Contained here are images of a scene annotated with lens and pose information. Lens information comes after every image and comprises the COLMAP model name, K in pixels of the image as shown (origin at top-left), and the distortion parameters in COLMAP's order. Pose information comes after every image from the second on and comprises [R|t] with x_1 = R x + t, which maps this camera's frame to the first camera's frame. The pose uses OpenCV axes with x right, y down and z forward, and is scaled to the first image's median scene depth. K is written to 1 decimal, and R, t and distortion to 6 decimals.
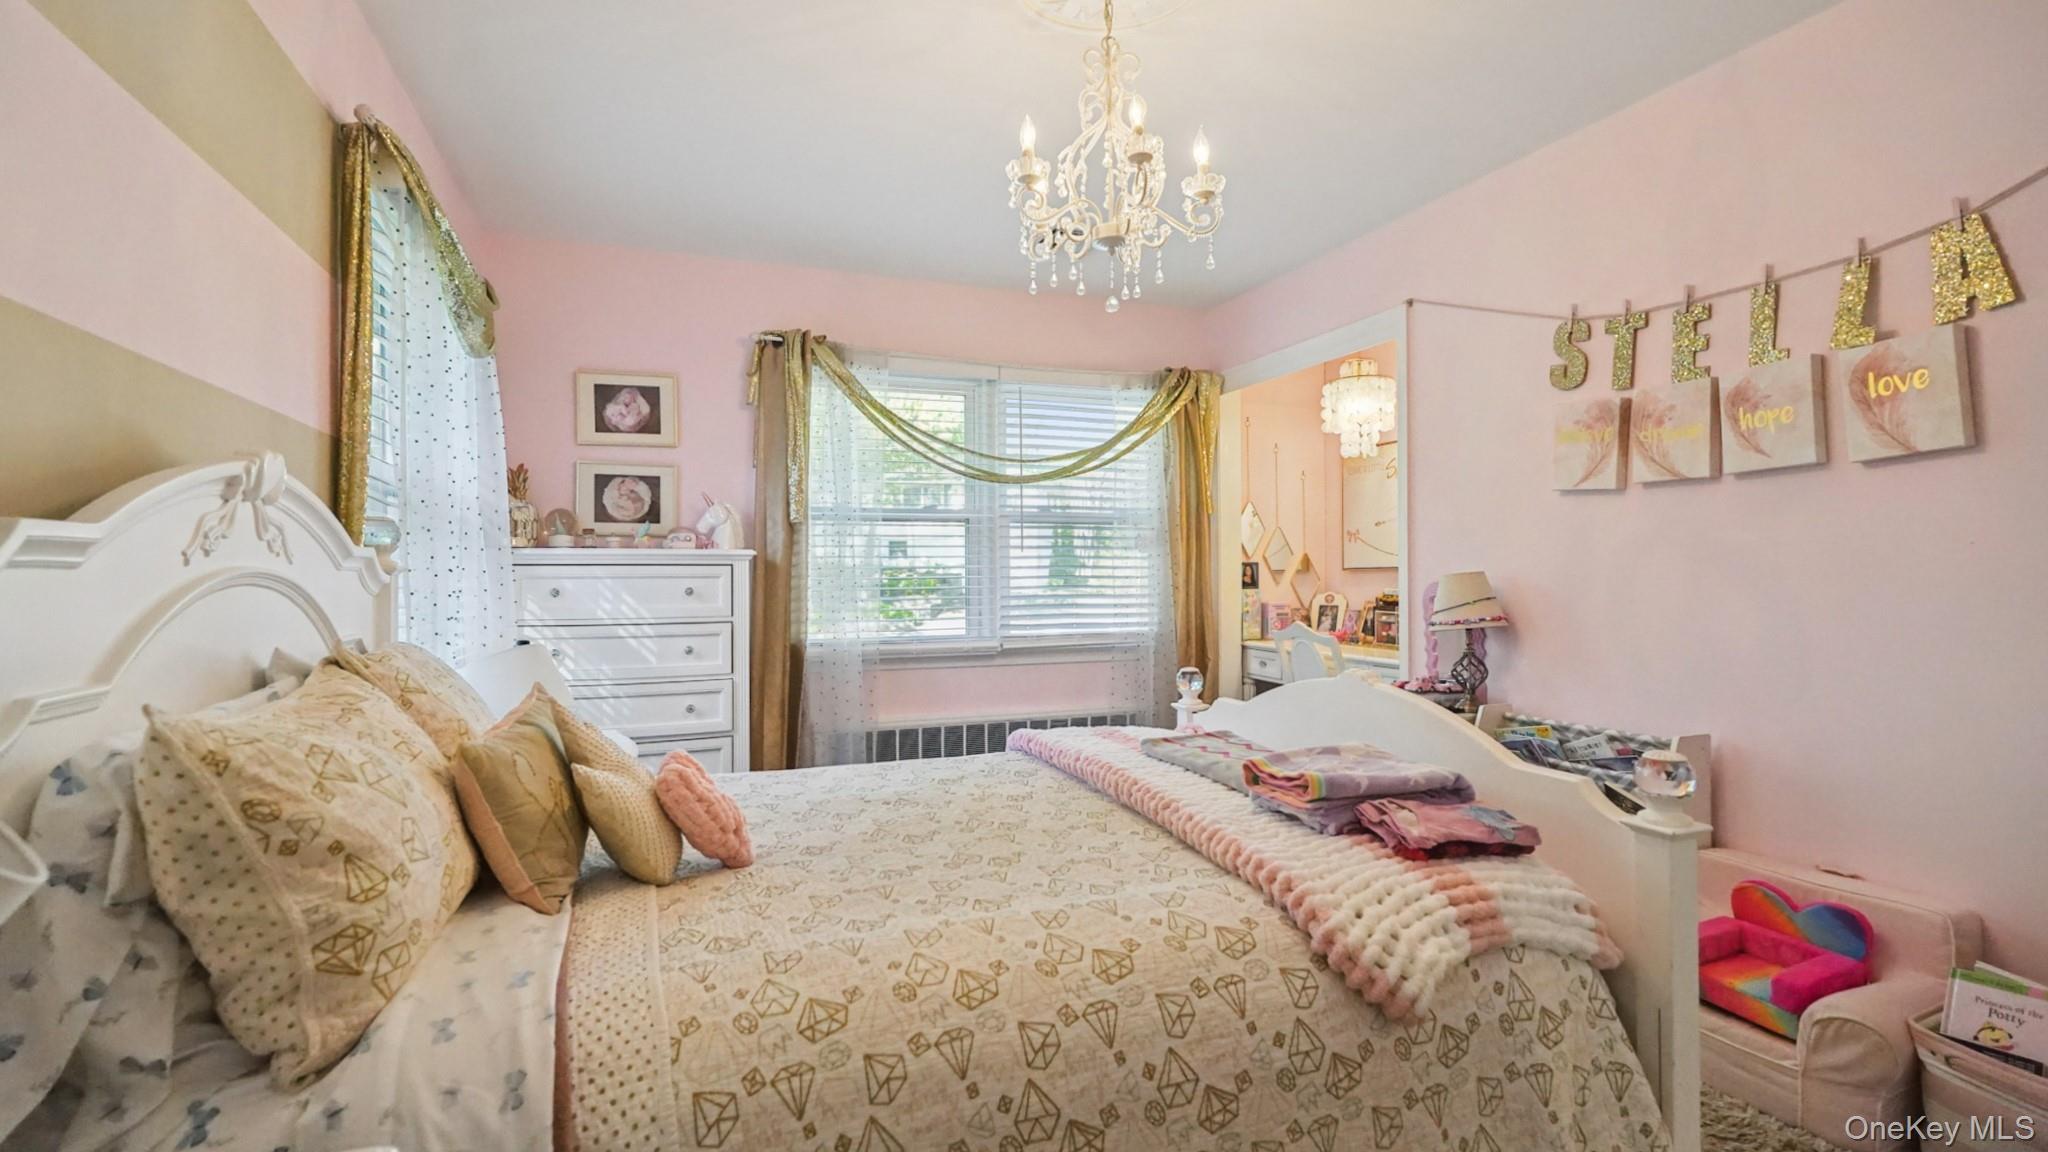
lens RADIAL K [[940.9, 0, 1014.4], [0, 940.9, 571.8], [0, 0, 1]] dist [0.002762, 0.000368]
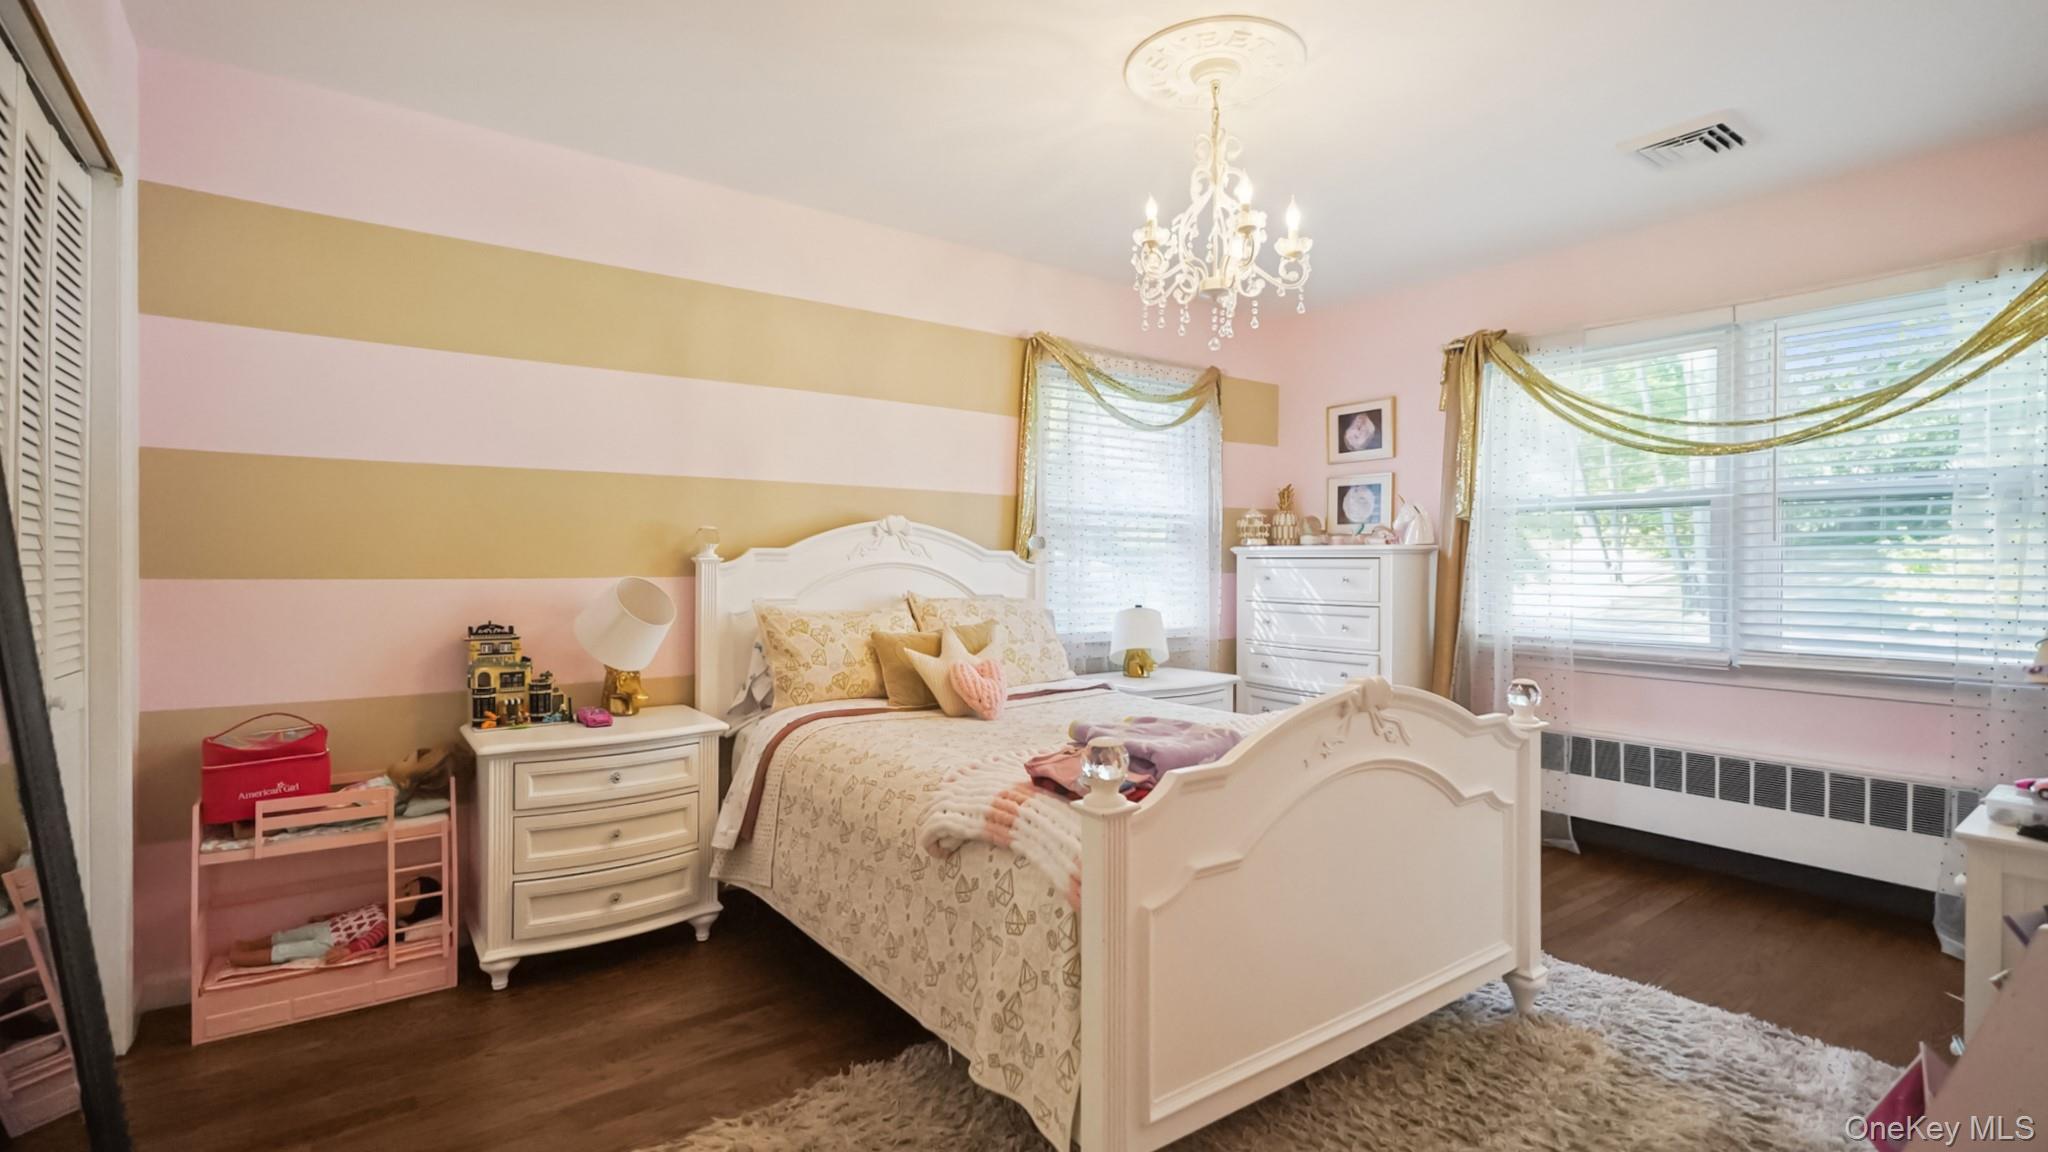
lens RADIAL K [[940.9, 0, 1011.3], [0, 940.9, 565.0], [0, 0, 1]] dist [0.002762, 0.000368]
pose [[0.262576, 0.009032, -0.964869, 0.653830], [-0.004594, 0.999957, 0.008111, -0.005942], [0.964900, 0.002303, 0.262606, 0.236046]]
